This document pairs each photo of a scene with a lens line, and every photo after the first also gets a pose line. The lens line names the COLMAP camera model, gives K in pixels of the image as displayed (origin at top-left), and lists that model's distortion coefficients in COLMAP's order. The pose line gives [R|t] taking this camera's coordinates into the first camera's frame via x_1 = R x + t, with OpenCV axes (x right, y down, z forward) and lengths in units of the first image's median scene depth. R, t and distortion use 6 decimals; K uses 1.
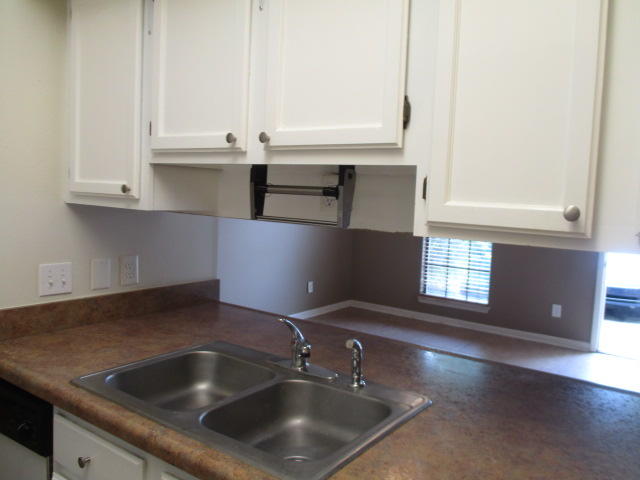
lens RADIAL K [[533.9, 0, 331.8], [0, 533.9, 232.7], [0, 0, 1]] dist [-0.038200, 0.037934]
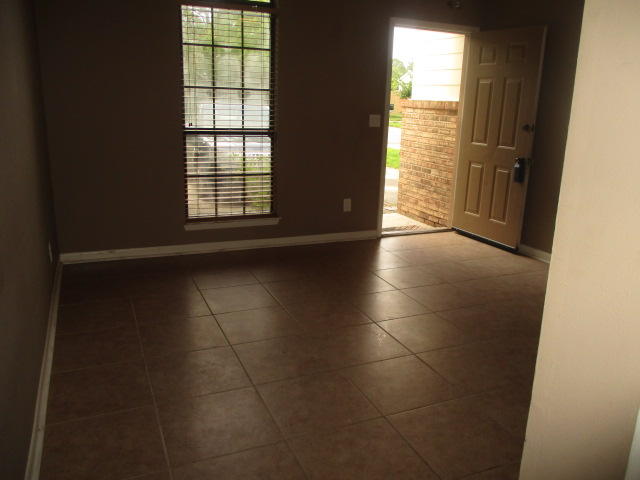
lens RADIAL K [[533.9, 0, 319.9], [0, 533.9, 236.4], [0, 0, 1]] dist [-0.038200, 0.037934]
pose [[0.509997, -0.239637, 0.826122, -1.272609], [0.051580, 0.967201, 0.248718, -0.120480], [-0.858628, -0.084234, 0.505630, 1.783465]]
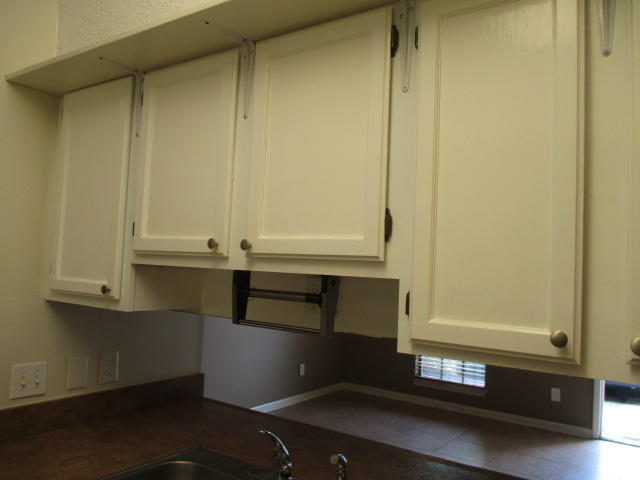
lens RADIAL K [[533.9, 0, 332.1], [0, 533.9, 233.6], [0, 0, 1]] dist [-0.038200, 0.037934]
pose [[0.999945, 0.000144, 0.010517, 0.016020], [0.001271, 0.990922, -0.134430, -0.047728], [-0.010441, 0.134436, 0.990867, 0.014350]]
